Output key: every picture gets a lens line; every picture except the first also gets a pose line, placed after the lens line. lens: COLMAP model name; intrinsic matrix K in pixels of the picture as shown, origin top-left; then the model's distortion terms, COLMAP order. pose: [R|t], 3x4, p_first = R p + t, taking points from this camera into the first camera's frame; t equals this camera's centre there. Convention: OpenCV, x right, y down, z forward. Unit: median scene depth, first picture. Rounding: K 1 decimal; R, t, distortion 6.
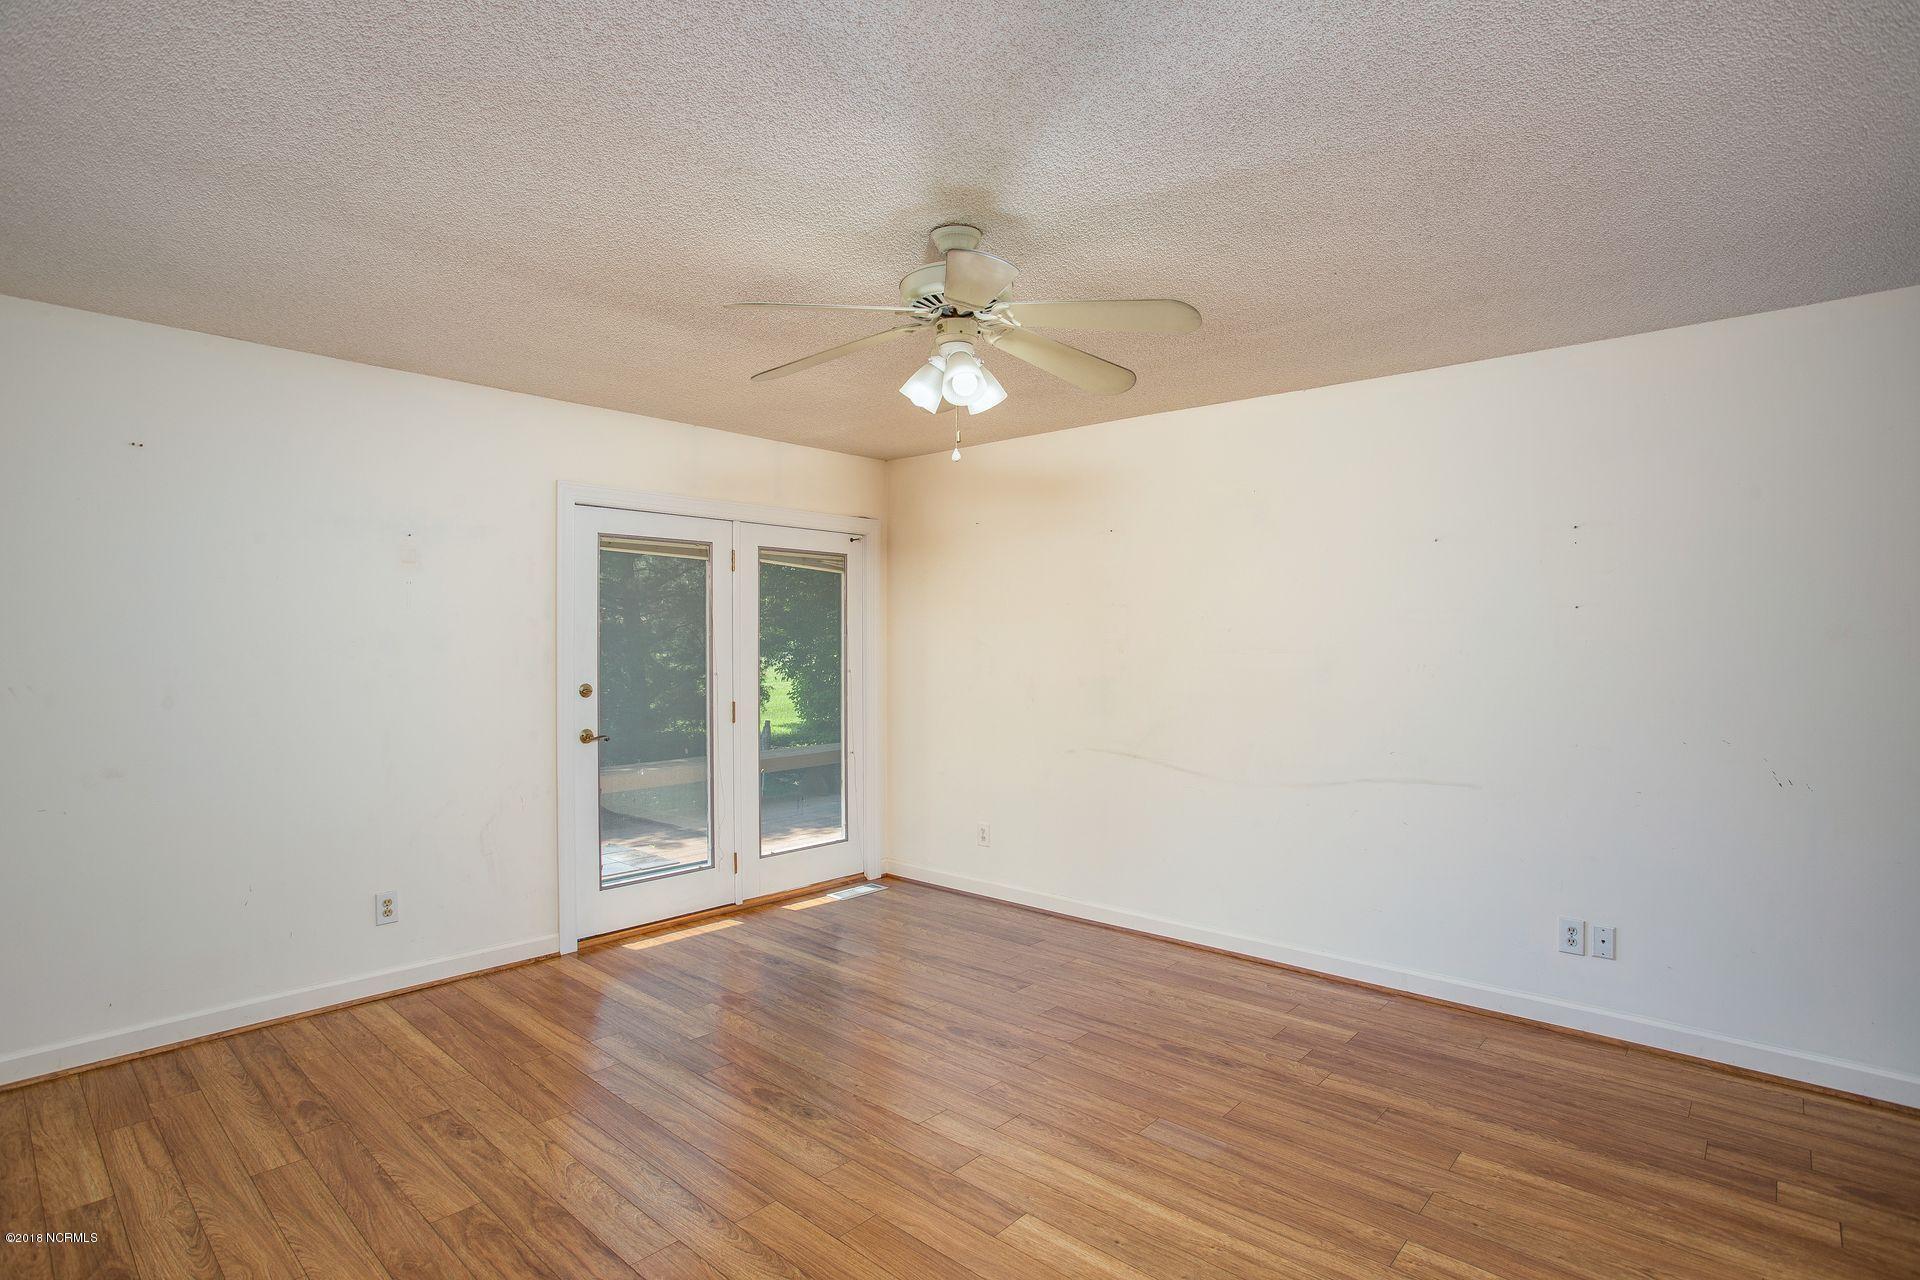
lens RADIAL K [[956.2, 0, 963.6], [0, 956.2, 643.8], [0, 0, 1]] dist [-0.077821, 0.032387]
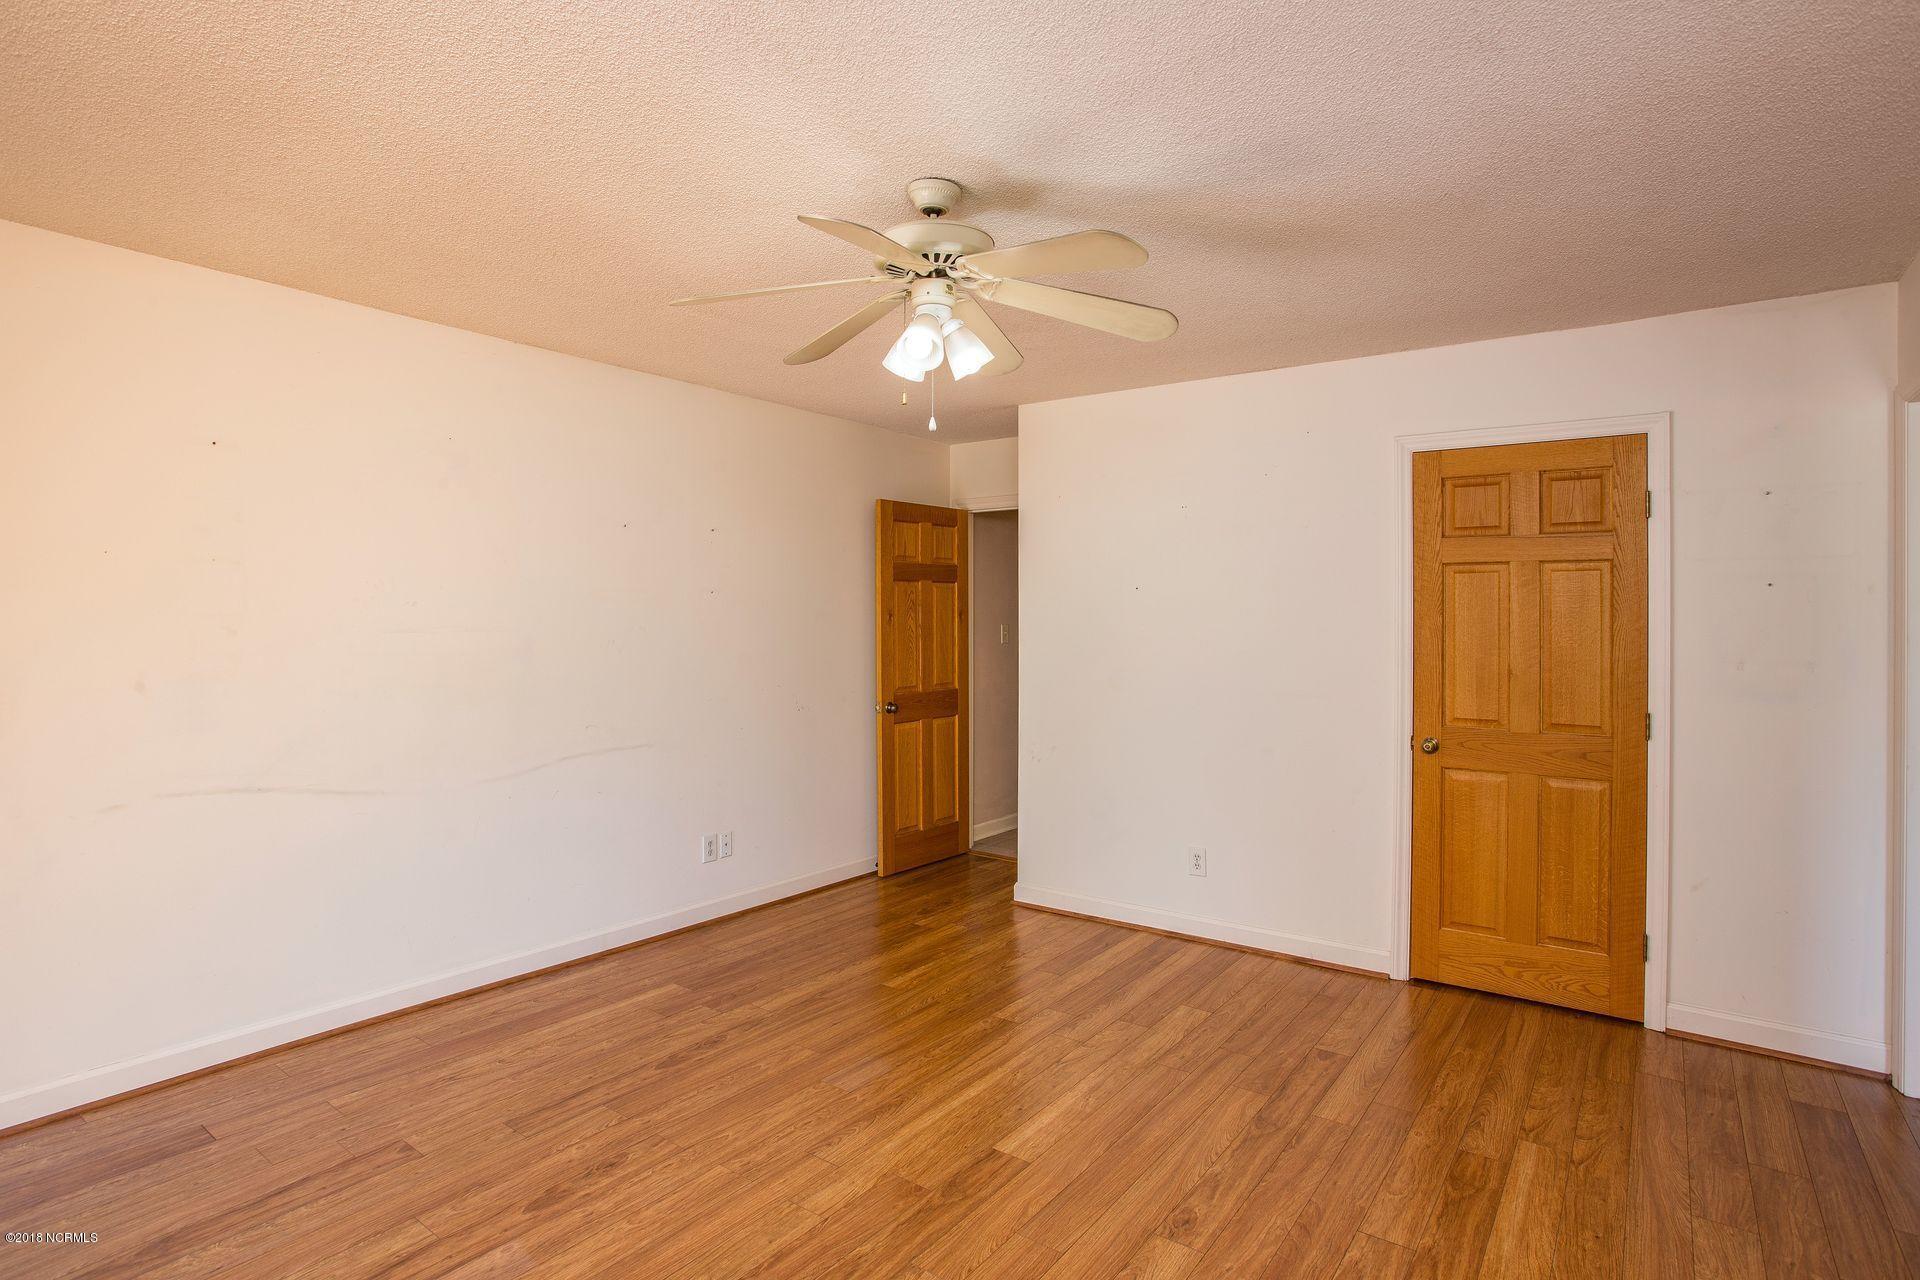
lens RADIAL K [[956.2, 0, 963.6], [0, 956.2, 643.8], [0, 0, 1]] dist [-0.077821, 0.032387]
pose [[-0.094199, -0.021752, 0.995316, -0.699576], [0.000807, 0.999759, 0.021925, 0.004521], [-0.995553, 0.002868, -0.094159, 0.800255]]
